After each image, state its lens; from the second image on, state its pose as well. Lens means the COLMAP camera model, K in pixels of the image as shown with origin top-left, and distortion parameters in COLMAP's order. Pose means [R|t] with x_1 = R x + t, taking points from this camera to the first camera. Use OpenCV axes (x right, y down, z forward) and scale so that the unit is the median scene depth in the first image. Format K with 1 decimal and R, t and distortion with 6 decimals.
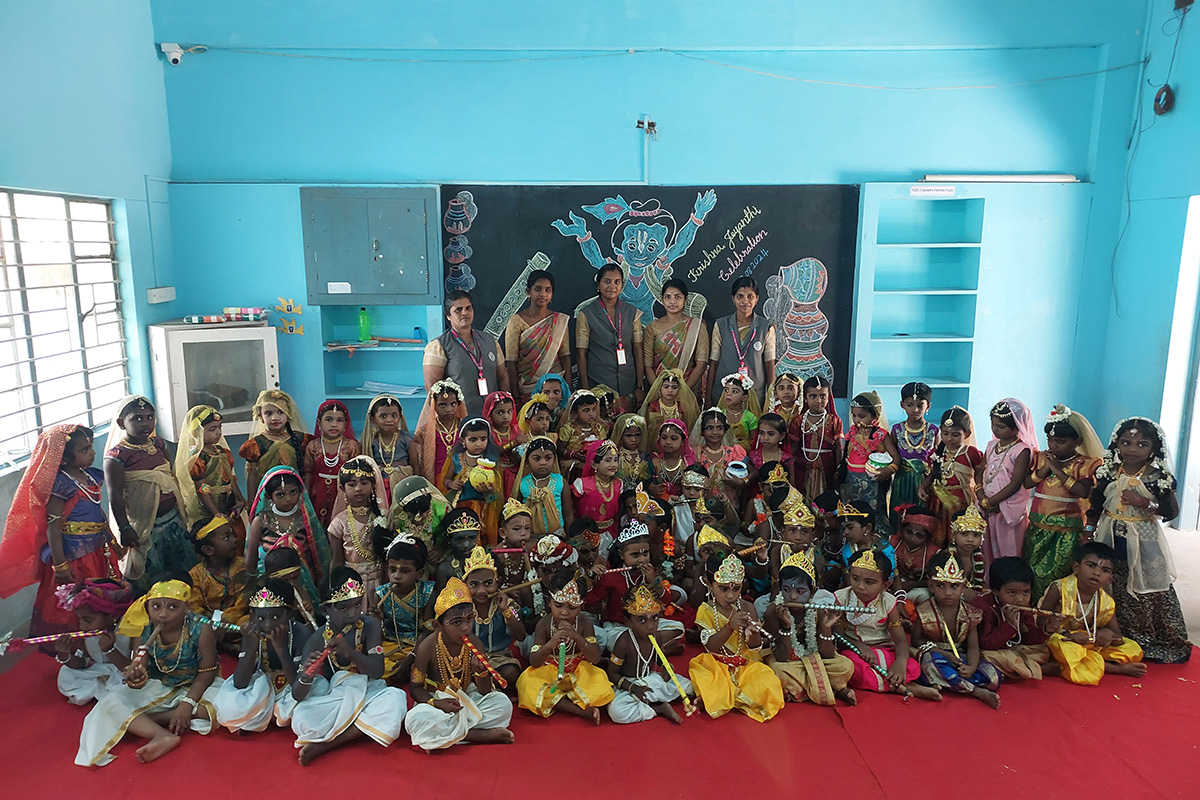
lens RADIAL K [[854.5, 0, 586.7], [0, 854.5, 397.7], [0, 0, 1]] dist [0.108758, -0.156333]
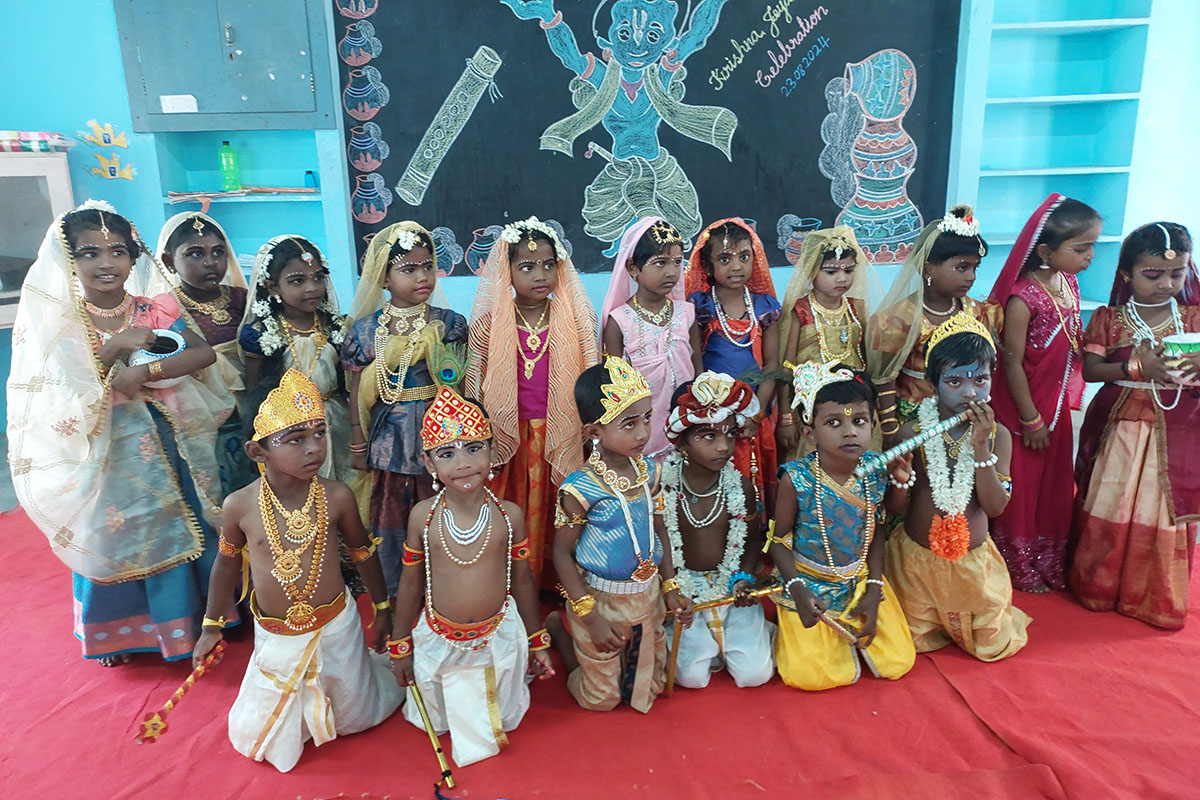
lens RADIAL K [[854.4, 0, 598.5], [0, 854.4, 383.7], [0, 0, 1]] dist [0.089146, -0.128713]
pose [[0.999740, -0.022435, 0.003970, 0.024448], [0.022163, 0.998021, 0.058839, 0.052421], [-0.005282, -0.058735, 0.998260, 0.320662]]
